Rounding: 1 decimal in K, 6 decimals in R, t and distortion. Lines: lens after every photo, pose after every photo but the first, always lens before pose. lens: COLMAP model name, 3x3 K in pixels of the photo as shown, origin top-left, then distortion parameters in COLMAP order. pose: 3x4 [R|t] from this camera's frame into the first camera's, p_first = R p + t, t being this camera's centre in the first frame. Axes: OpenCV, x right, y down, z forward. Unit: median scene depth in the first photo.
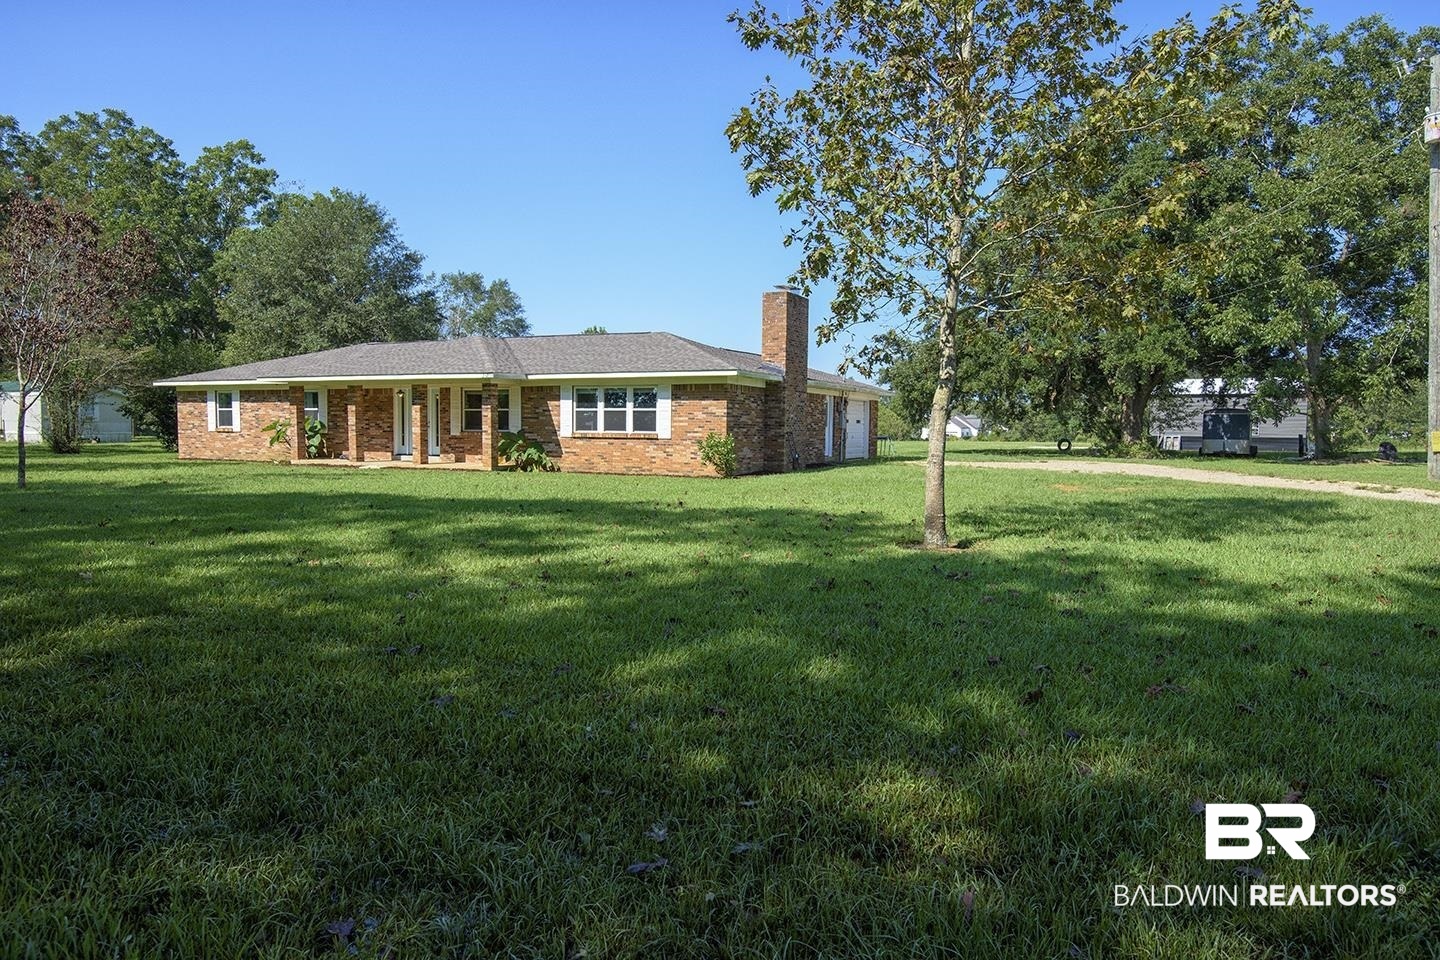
lens RADIAL K [[944.6, 0, 720.8], [0, 944.6, 437.8], [0, 0, 1]] dist [-0.004964, -0.000941]
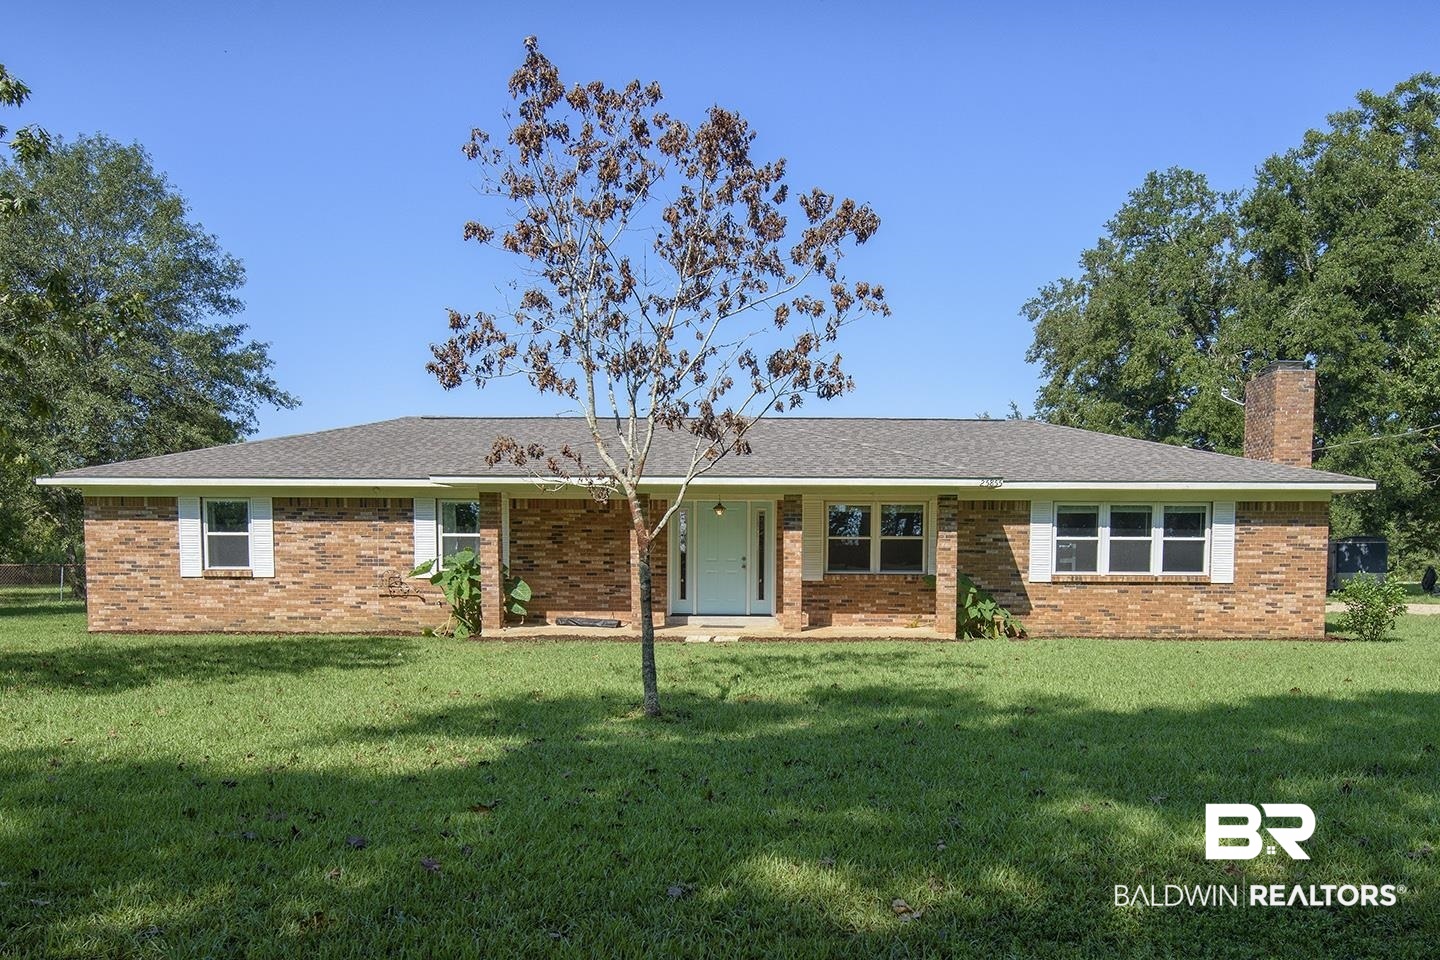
lens RADIAL K [[944.6, 0, 720.8], [0, 944.6, 437.8], [0, 0, 1]] dist [-0.004964, -0.000941]
pose [[0.903780, 0.043484, 0.425782, -0.627243], [0.008445, 0.992820, -0.119319, -0.022968], [-0.427914, 0.111434, 0.896924, 0.509266]]
